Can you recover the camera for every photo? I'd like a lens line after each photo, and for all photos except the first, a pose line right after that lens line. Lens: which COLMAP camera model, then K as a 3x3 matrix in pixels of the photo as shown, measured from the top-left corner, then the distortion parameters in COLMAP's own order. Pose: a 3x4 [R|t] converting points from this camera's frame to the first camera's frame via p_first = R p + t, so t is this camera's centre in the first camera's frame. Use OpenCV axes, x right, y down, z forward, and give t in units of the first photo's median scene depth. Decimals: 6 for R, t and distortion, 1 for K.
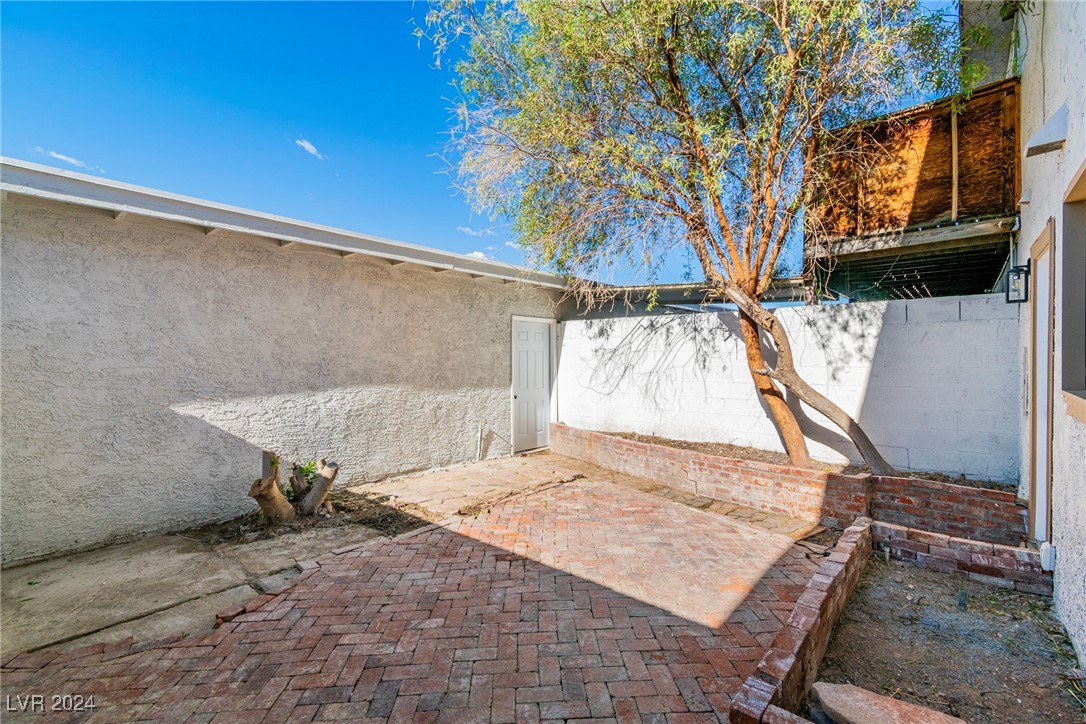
lens RADIAL K [[473.3, 0, 551.0], [0, 473.3, 358.6], [0, 0, 1]] dist [0.001084, -0.000234]
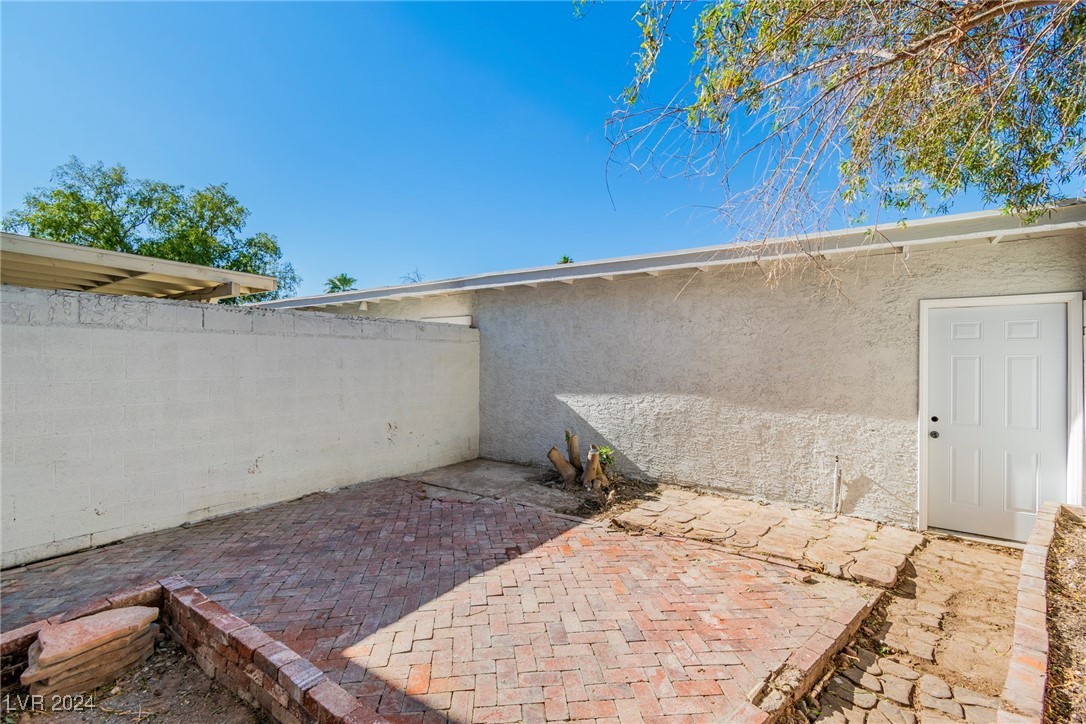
lens RADIAL K [[473.3, 0, 551.0], [0, 473.3, 358.6], [0, 0, 1]] dist [0.001084, -0.000234]
pose [[0.116349, -0.001331, -0.993208, 0.768571], [-0.010943, 0.999937, -0.002621, -0.014765], [0.993148, 0.011174, 0.116327, 0.737824]]
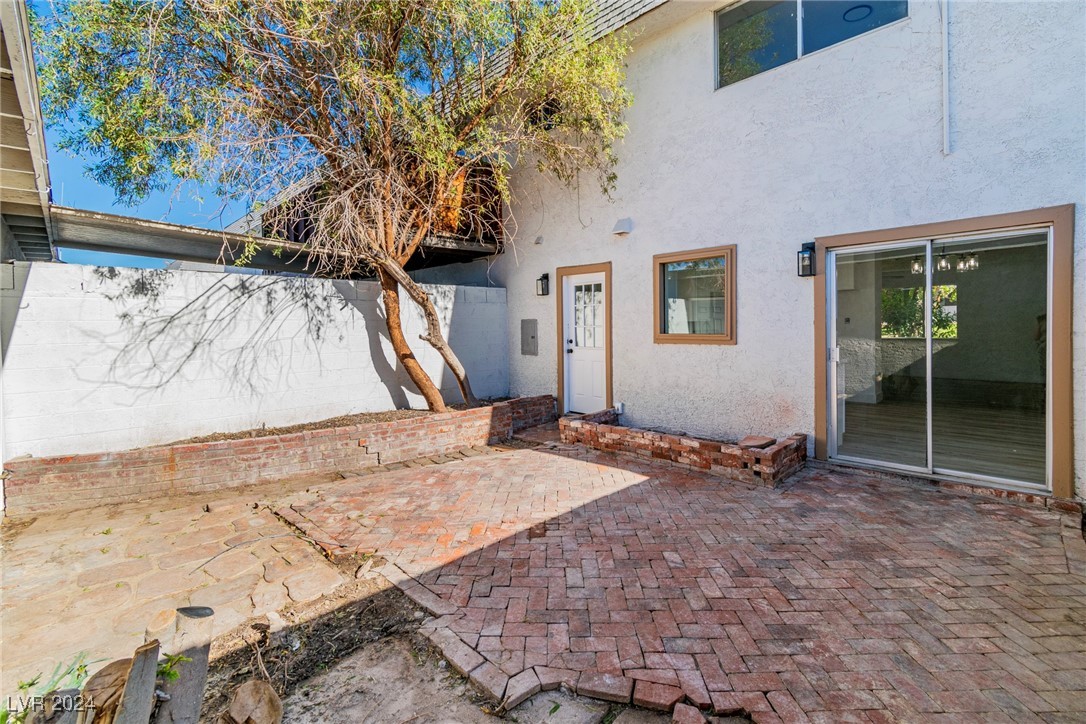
lens RADIAL K [[487.0, 0, 547.1], [0, 487.0, 331.6], [0, 0, 1]] dist [0.001475, 0.000119]
pose [[0.085042, -0.012274, 0.996302, -0.817608], [0.020834, 0.999727, 0.010538, 0.007287], [-0.996160, 0.019861, 0.085274, 0.687598]]
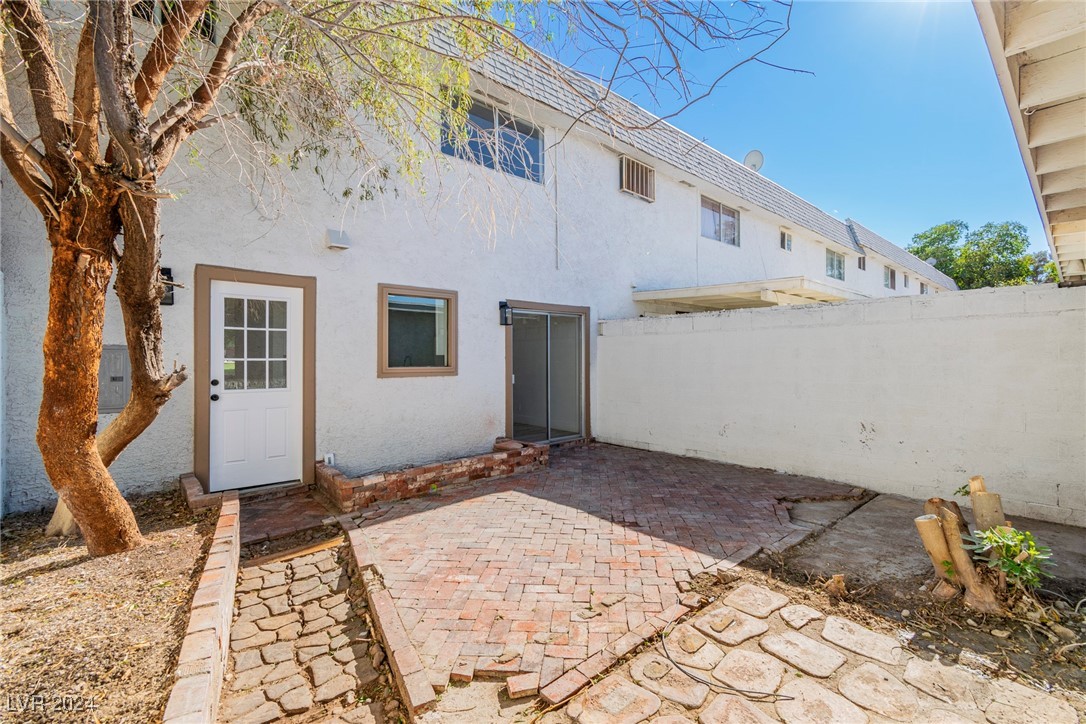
lens RADIAL K [[489.4, 0, 559.0], [0, 489.4, 358.5], [0, 0, 1]] dist [0.000627, -0.000197]
pose [[-0.994204, 0.004242, 0.107422, -0.042114], [0.004989, 0.999965, 0.006679, 0.003820], [-0.107390, 0.007176, -0.994191, 1.709155]]
